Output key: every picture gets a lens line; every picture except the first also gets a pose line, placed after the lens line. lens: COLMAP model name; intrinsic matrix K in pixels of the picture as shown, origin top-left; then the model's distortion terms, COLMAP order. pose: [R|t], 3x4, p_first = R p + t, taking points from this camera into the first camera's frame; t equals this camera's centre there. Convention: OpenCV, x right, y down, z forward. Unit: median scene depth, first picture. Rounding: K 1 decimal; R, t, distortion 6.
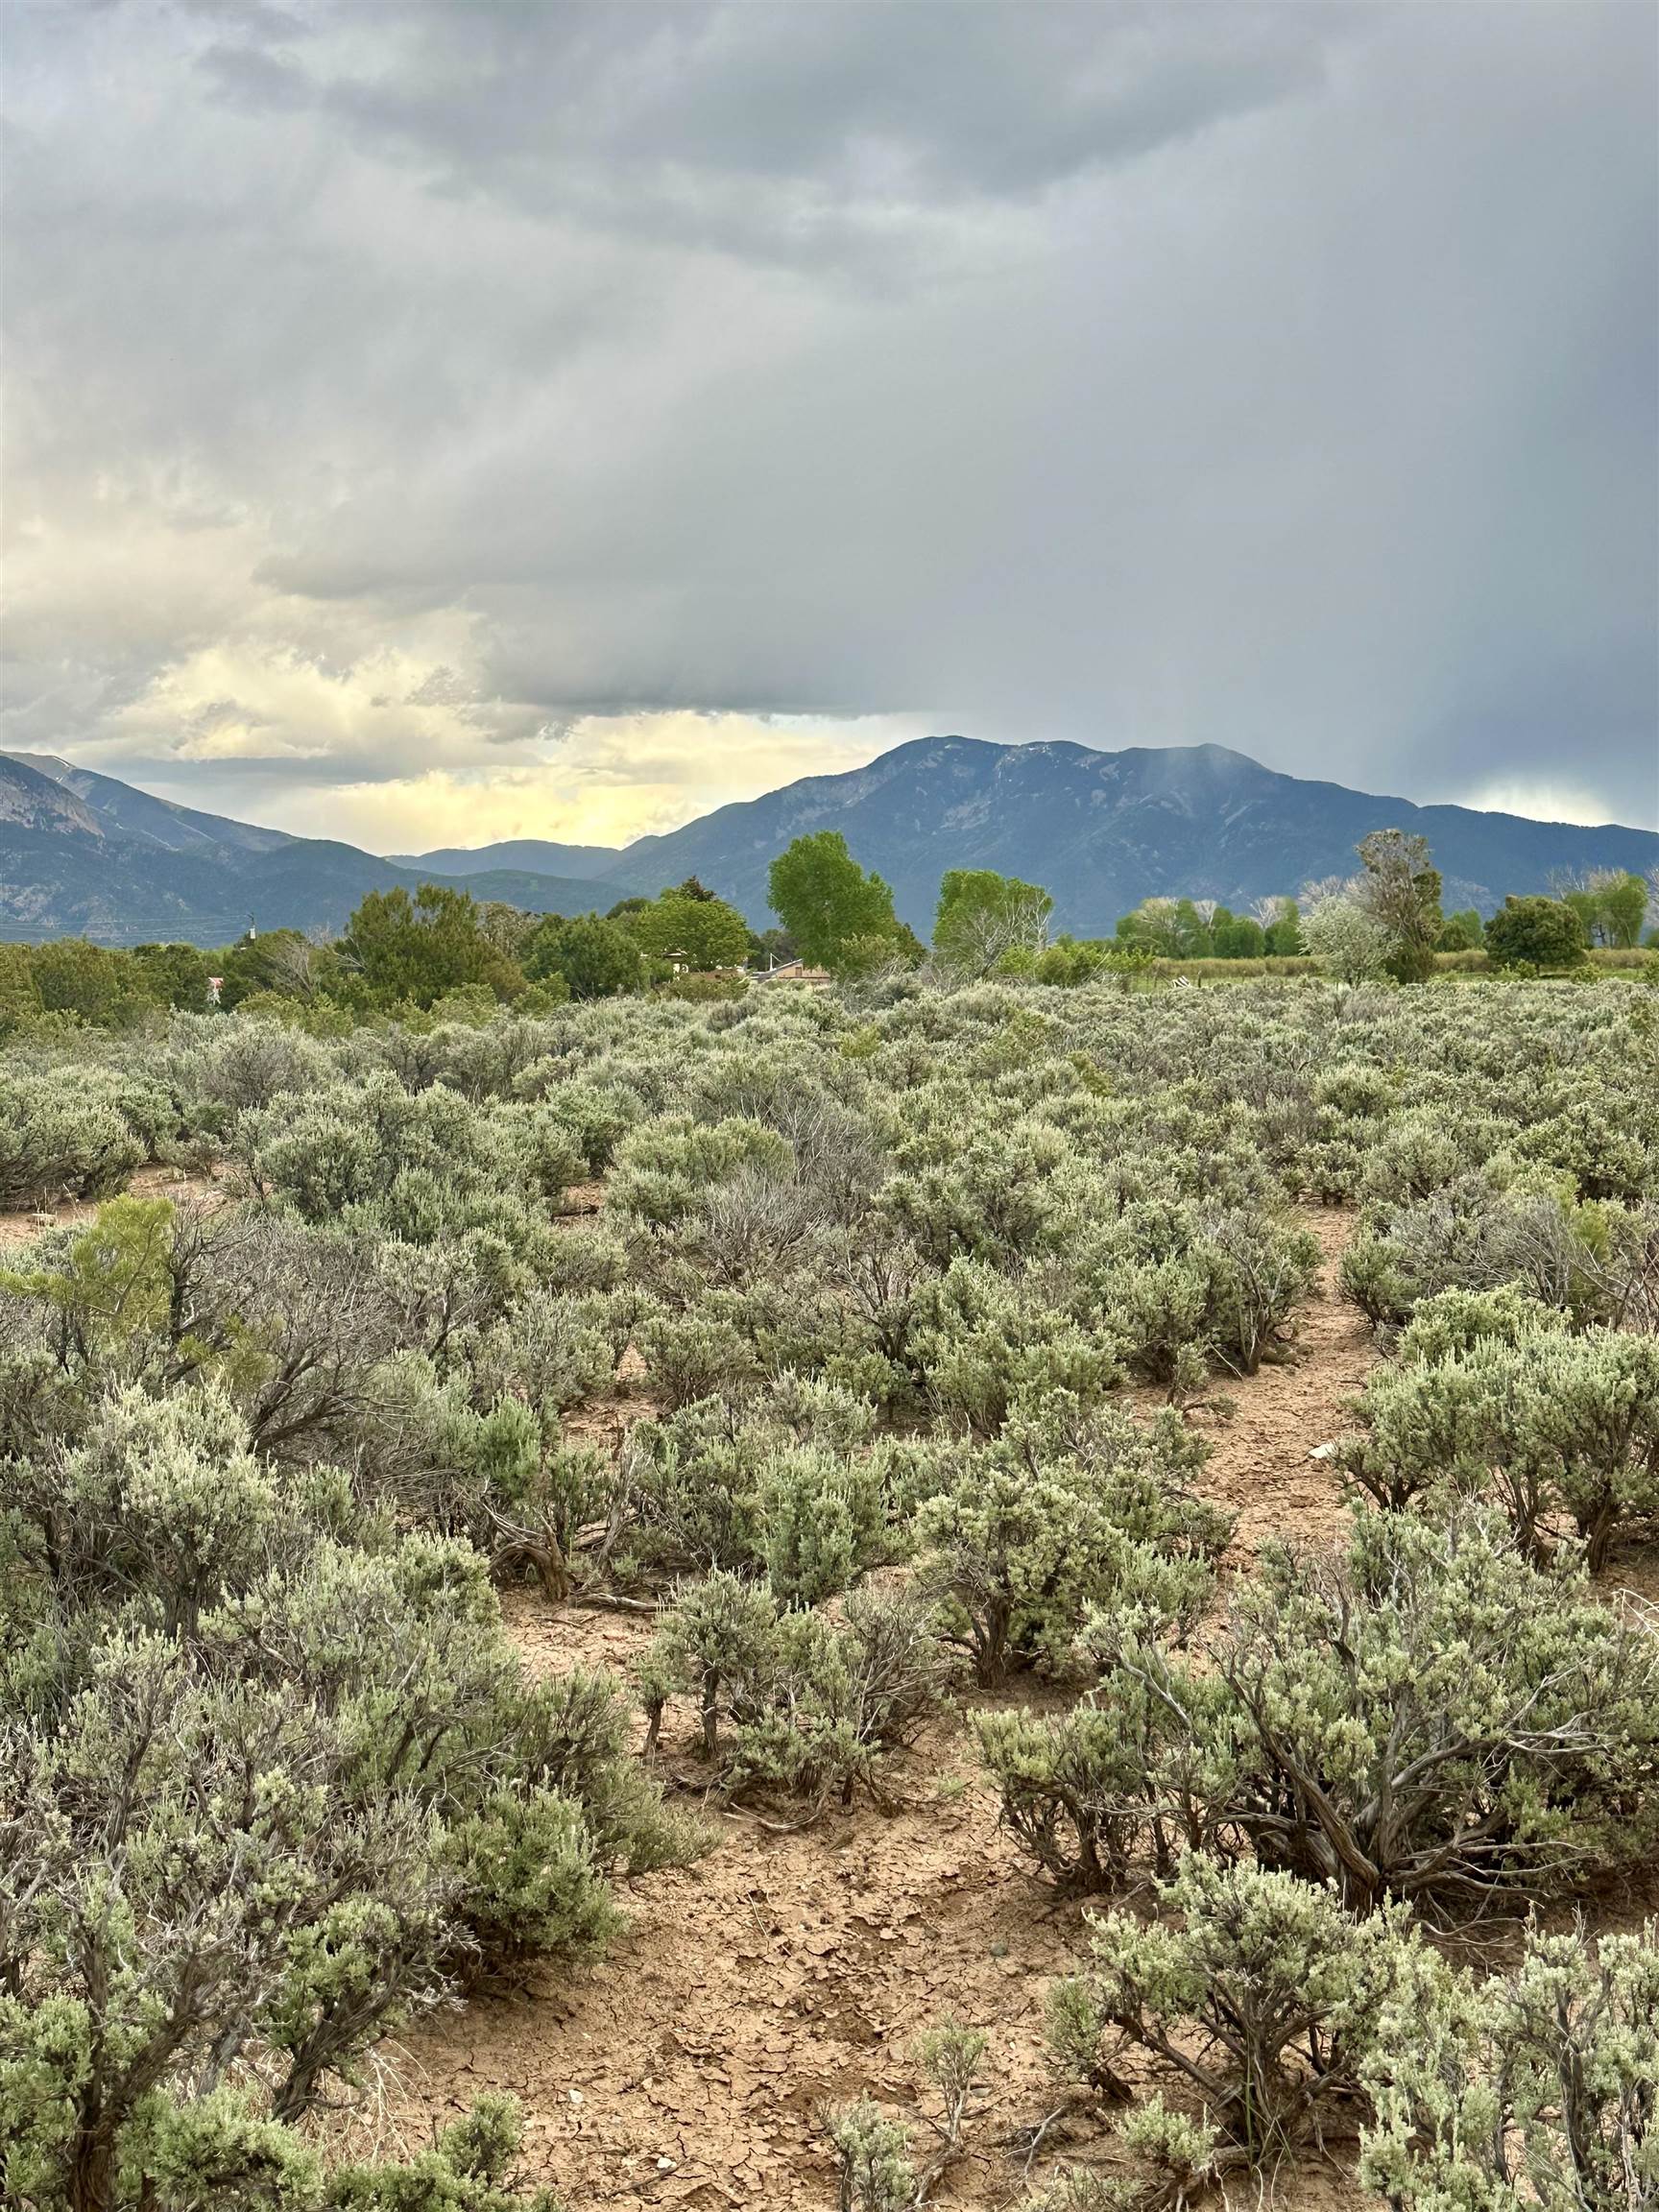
lens RADIAL K [[2499.3, 0, 842.6], [0, 2499.3, 1107.8], [0, 0, 1]] dist [0.095864, 0.000000]
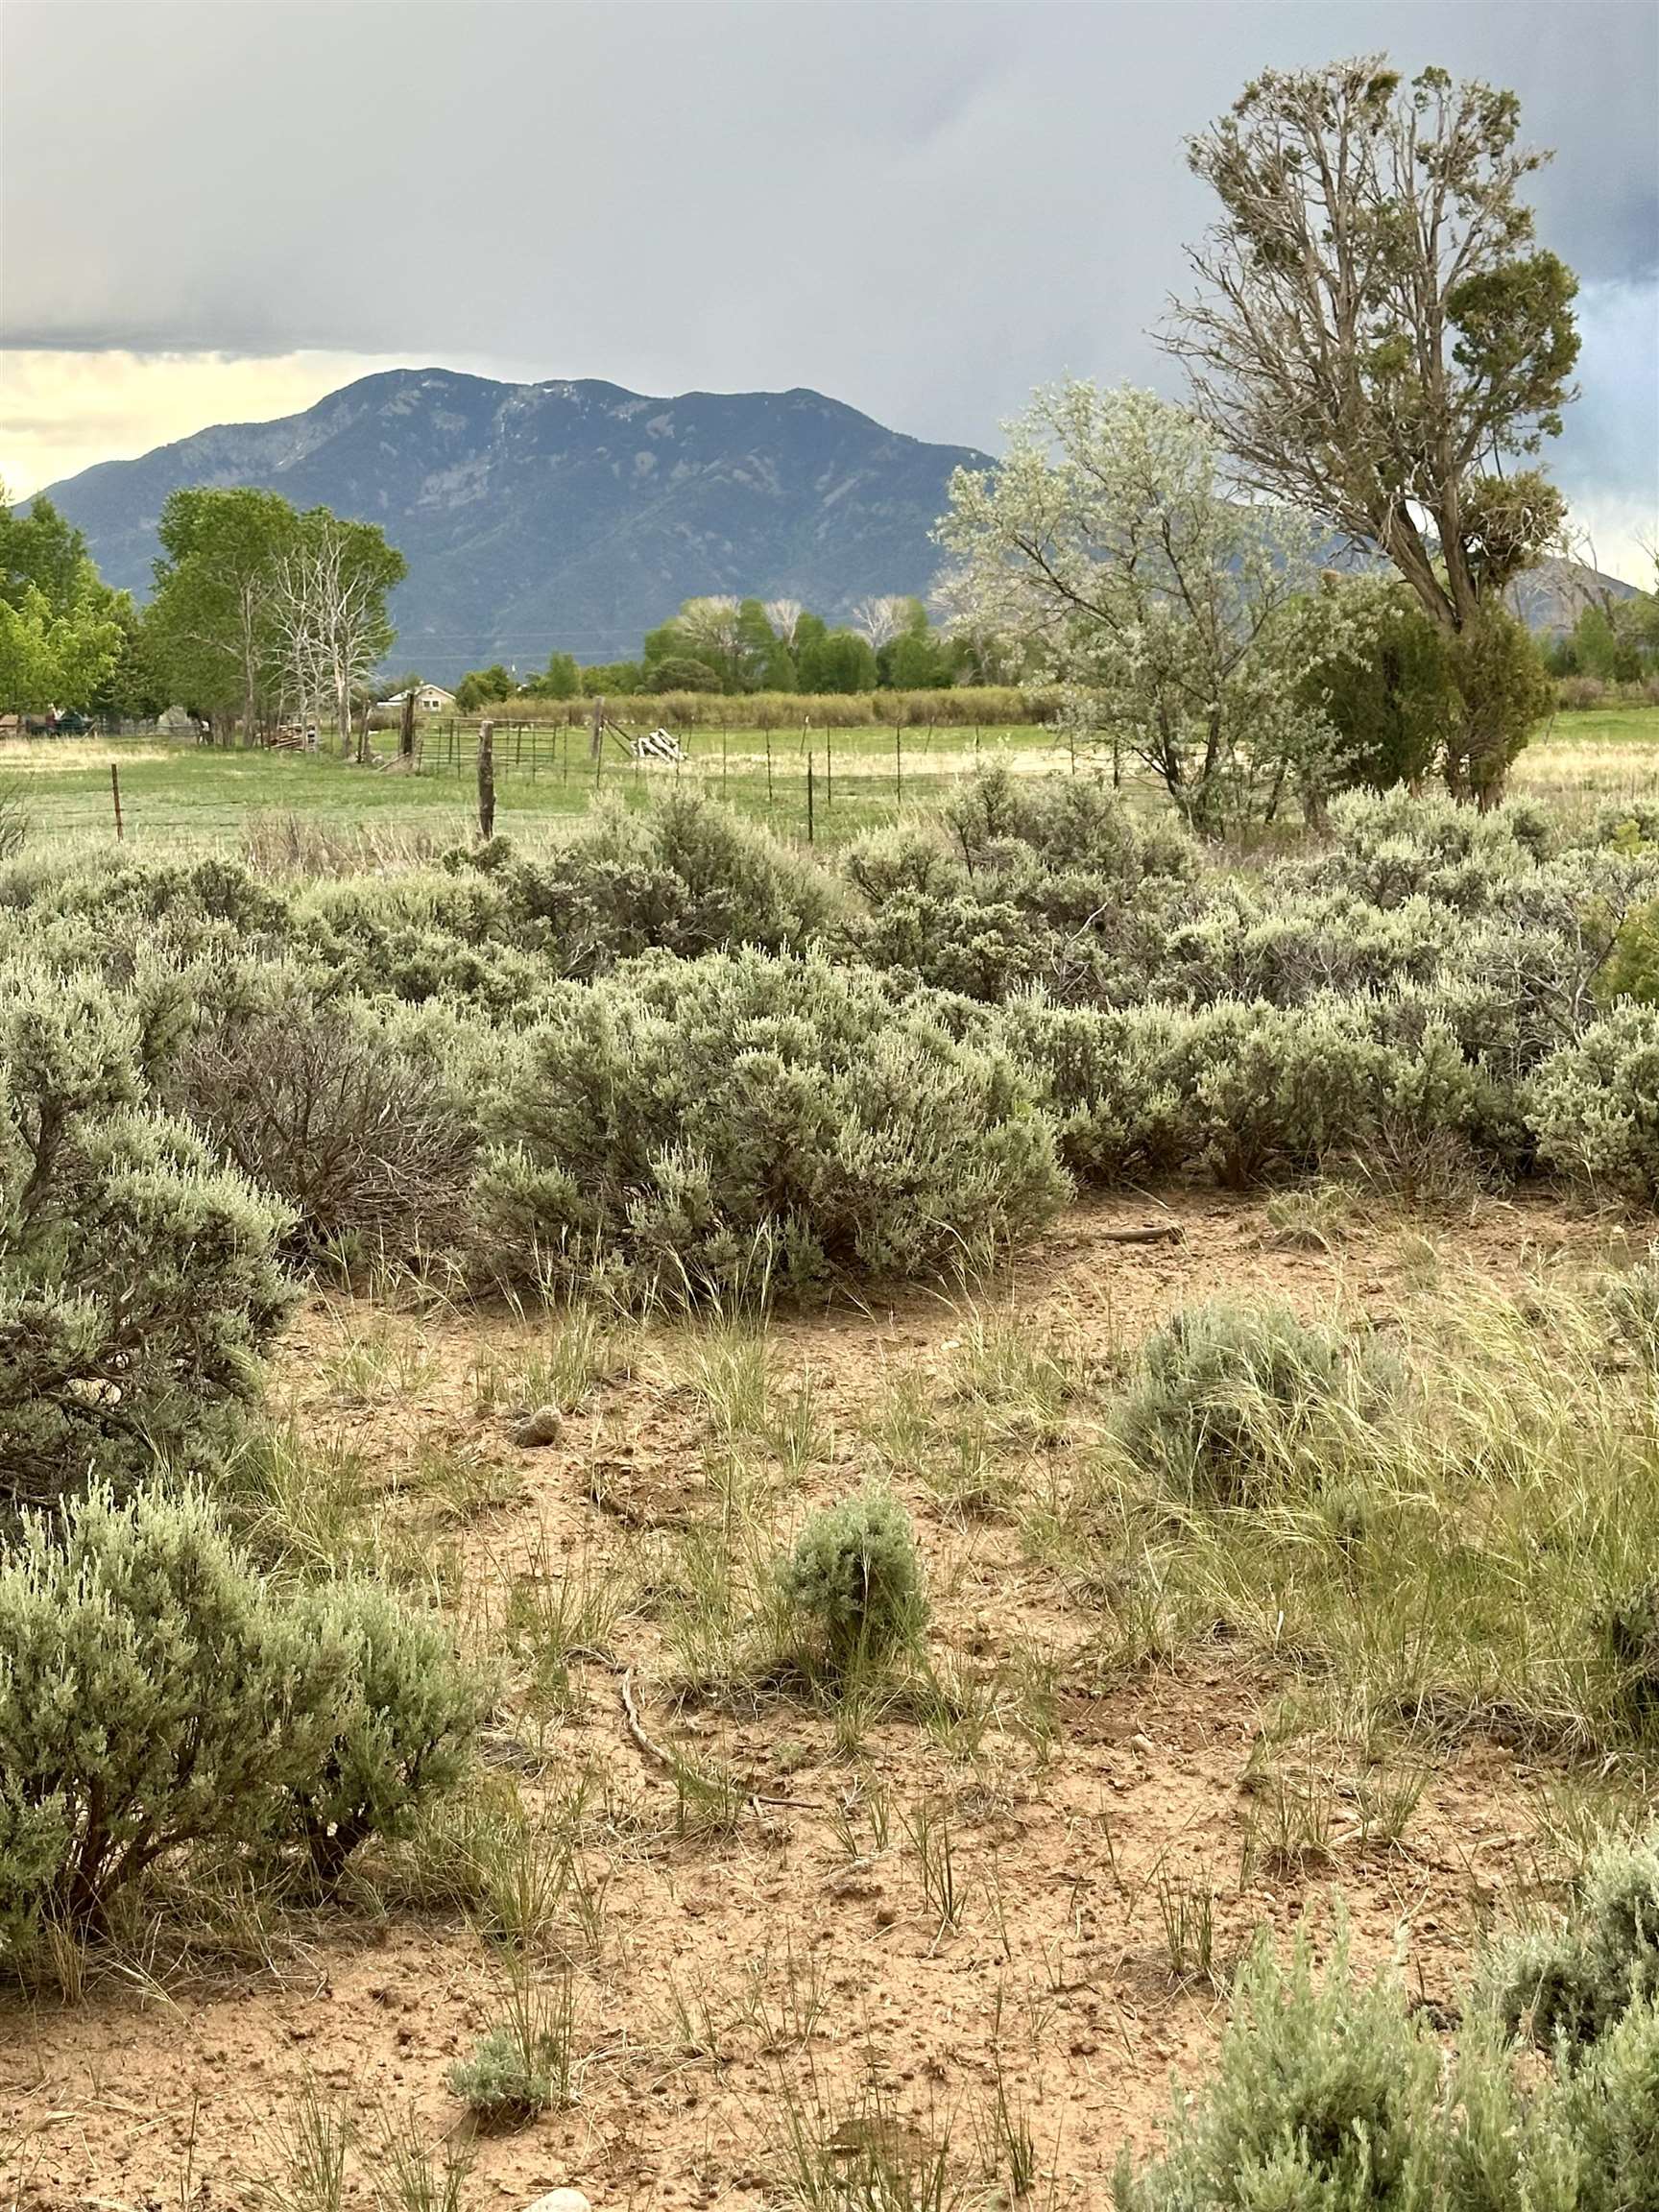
lens RADIAL K [[3537.8, 0, 837.6], [0, 3537.8, 1109.2], [0, 0, 1]] dist [0.182680, 0.000000]
pose [[0.988159, -0.016356, 0.152556, 0.060050], [0.007786, 0.998367, 0.056601, -0.018293], [-0.153233, -0.054743, 0.986673, 0.332344]]
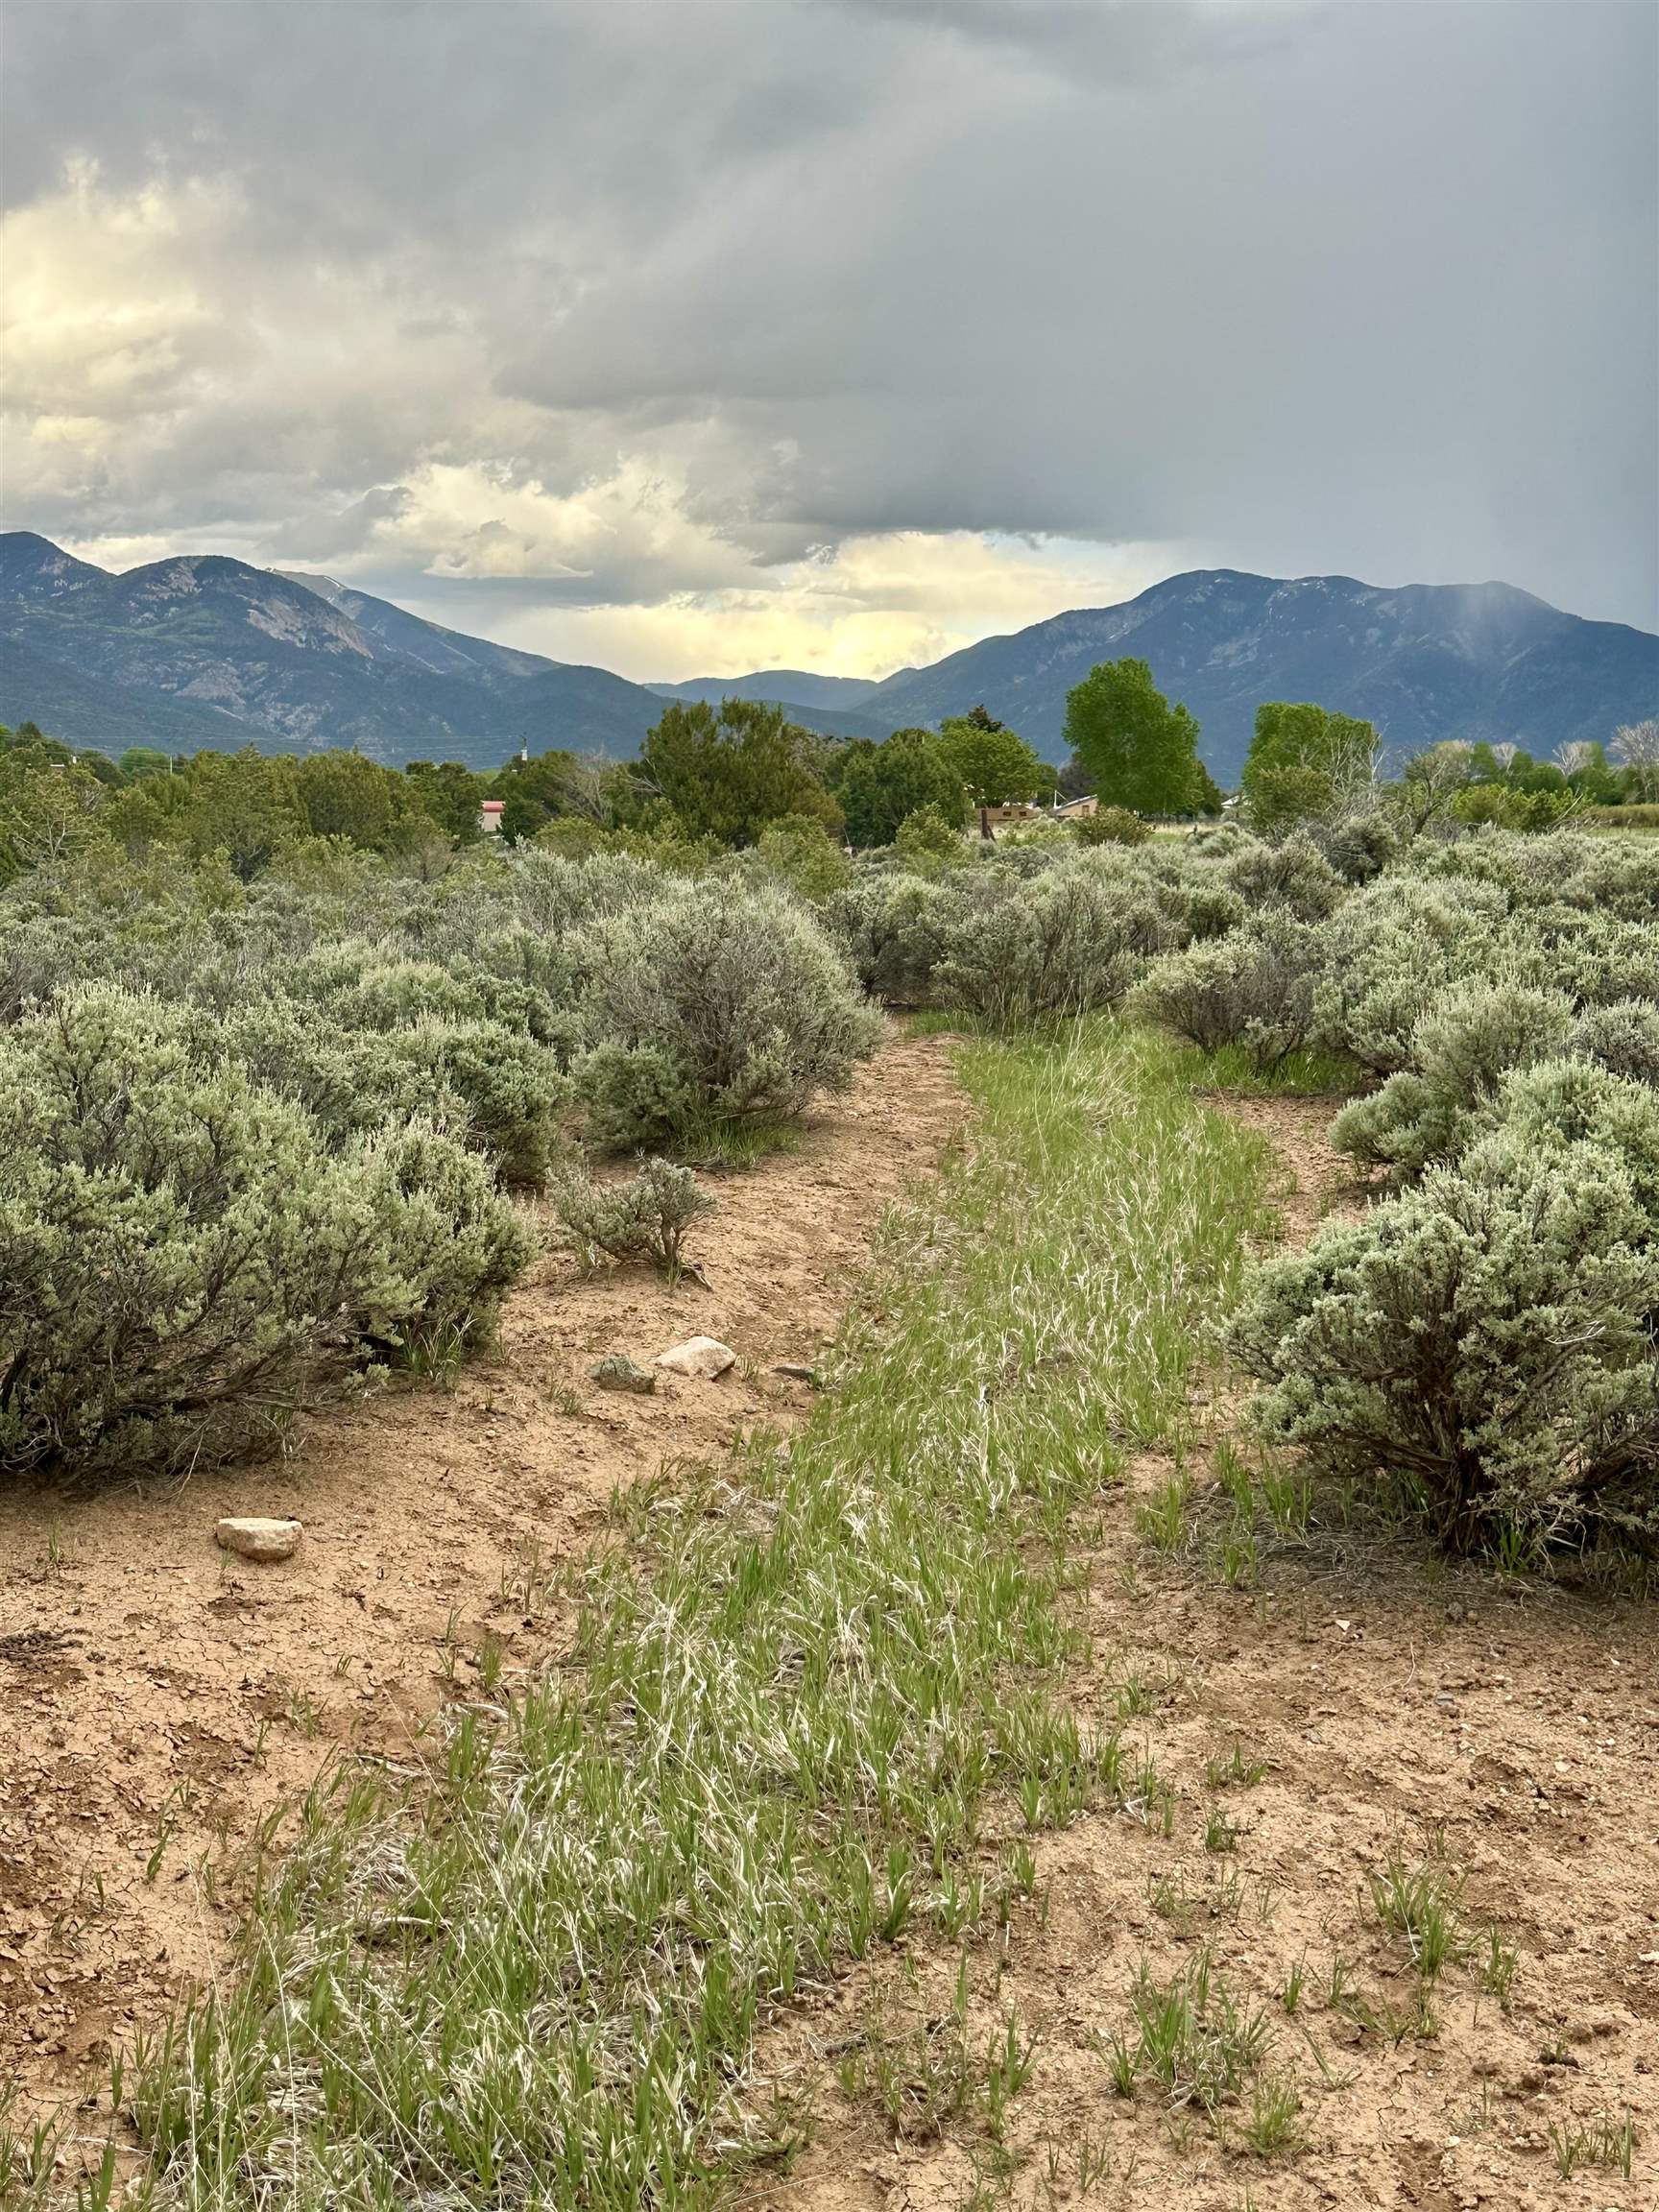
lens RADIAL K [[2499.3, 0, 840.6], [0, 2499.3, 1151.6], [0, 0, 1]] dist [0.095864, 0.000000]
pose [[0.994514, 0.040254, -0.096547, -0.016760], [-0.032245, 0.996017, 0.083133, -0.002433], [0.099509, -0.079564, 0.991851, 0.054021]]
